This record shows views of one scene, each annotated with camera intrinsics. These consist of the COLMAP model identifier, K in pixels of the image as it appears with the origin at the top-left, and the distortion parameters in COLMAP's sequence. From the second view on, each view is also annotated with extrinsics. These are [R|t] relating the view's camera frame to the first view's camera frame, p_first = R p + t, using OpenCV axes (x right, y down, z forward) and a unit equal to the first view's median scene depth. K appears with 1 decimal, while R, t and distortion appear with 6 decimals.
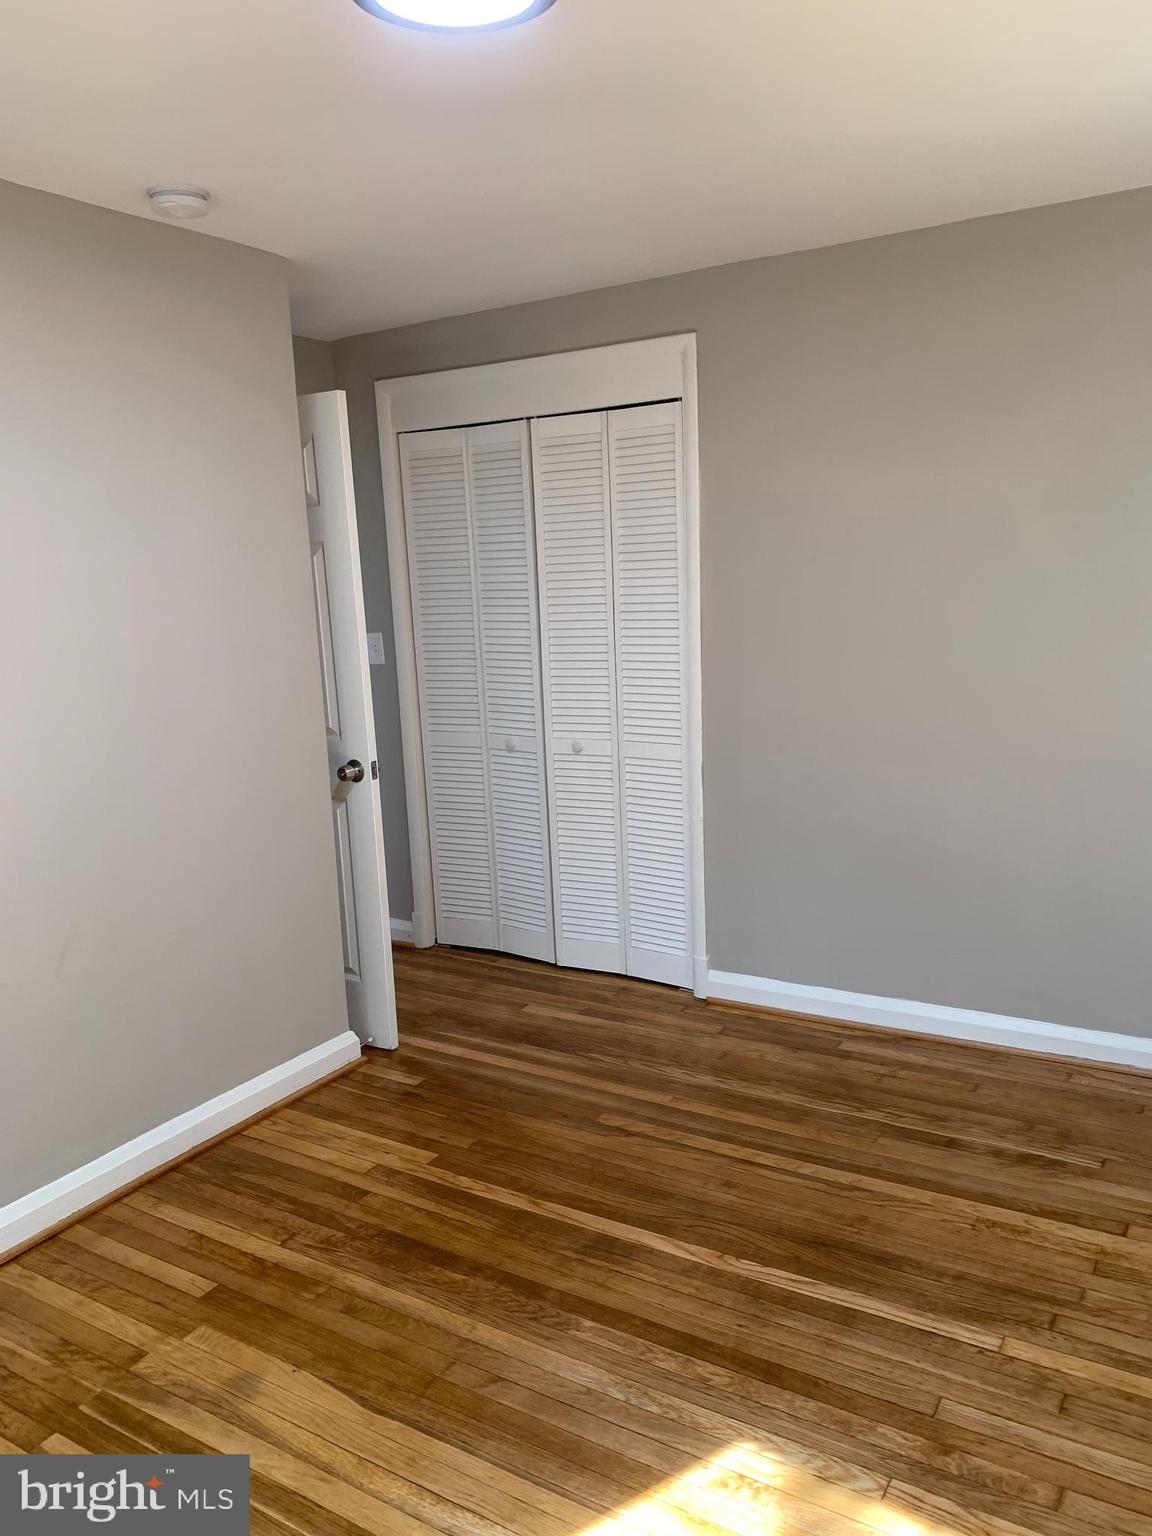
lens RADIAL K [[1185.0, 0, 577.3], [0, 1185.0, 768.9], [0, 0, 1]] dist [0.036656, -0.053593]
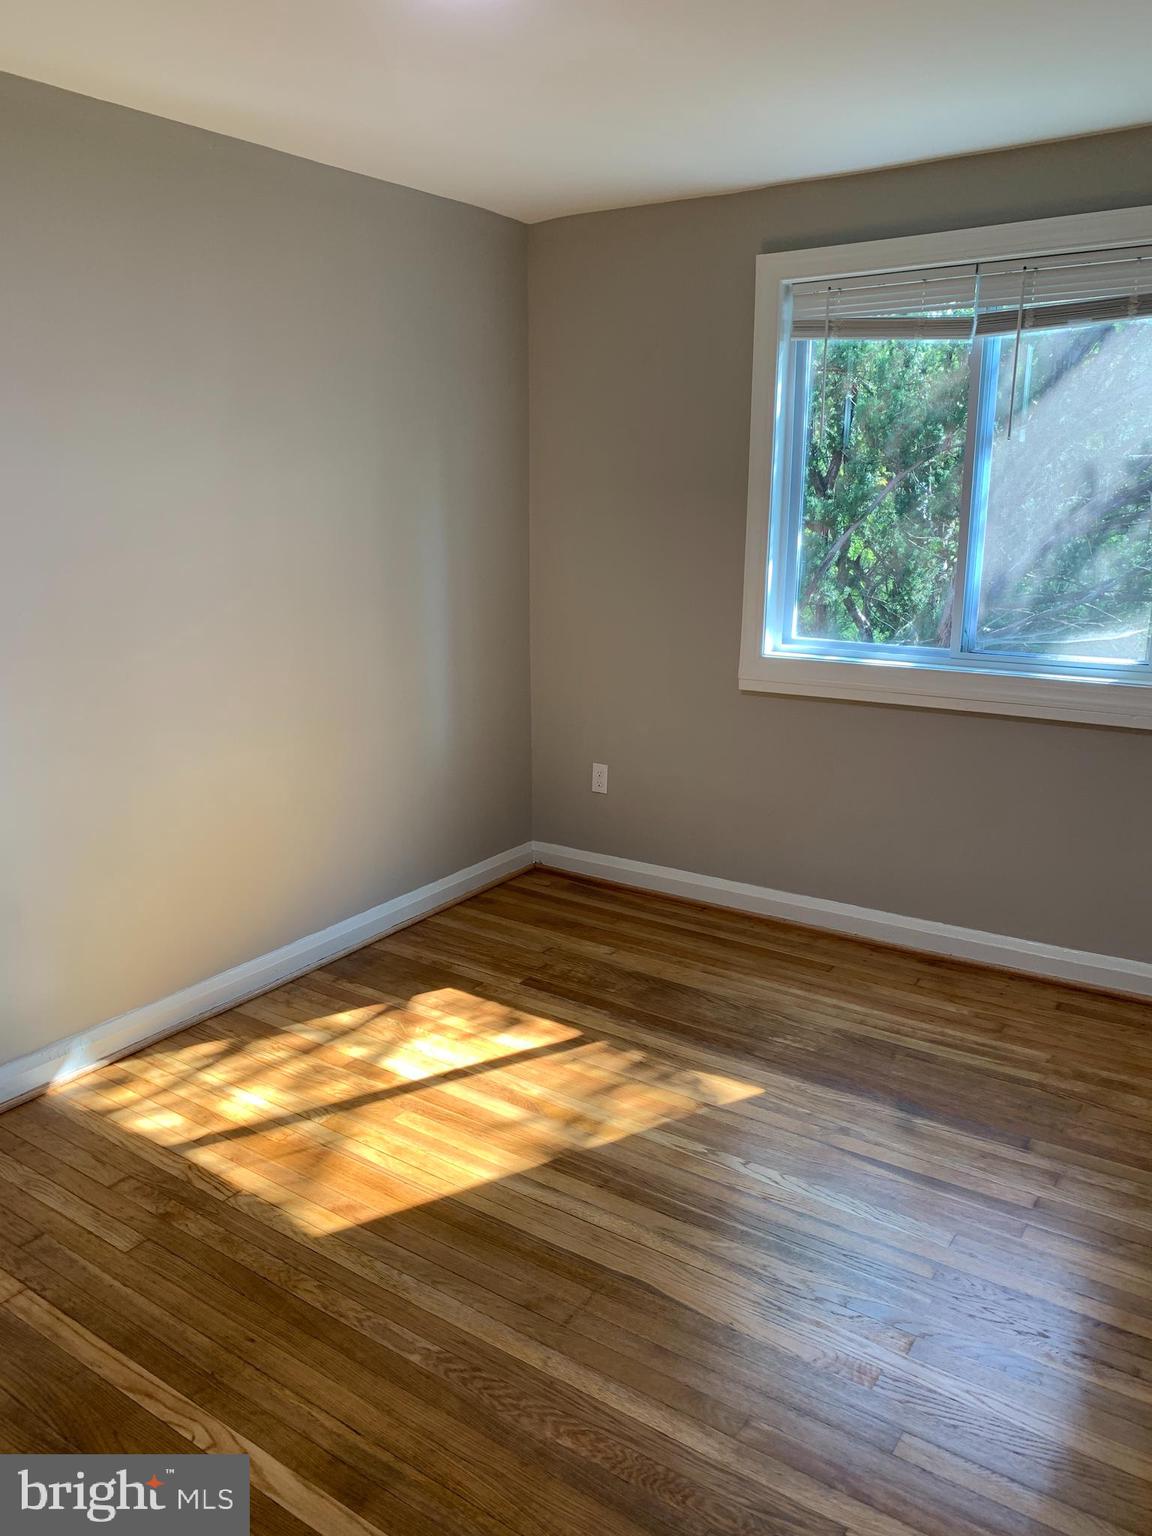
lens RADIAL K [[1185.0, 0, 575.2], [0, 1185.0, 767.8], [0, 0, 1]] dist [0.036656, -0.053593]
pose [[-0.997321, 0.036721, 0.063268, -0.179929], [0.059861, 0.906787, 0.417317, -0.289131], [-0.042046, 0.419986, -0.906556, 1.606386]]
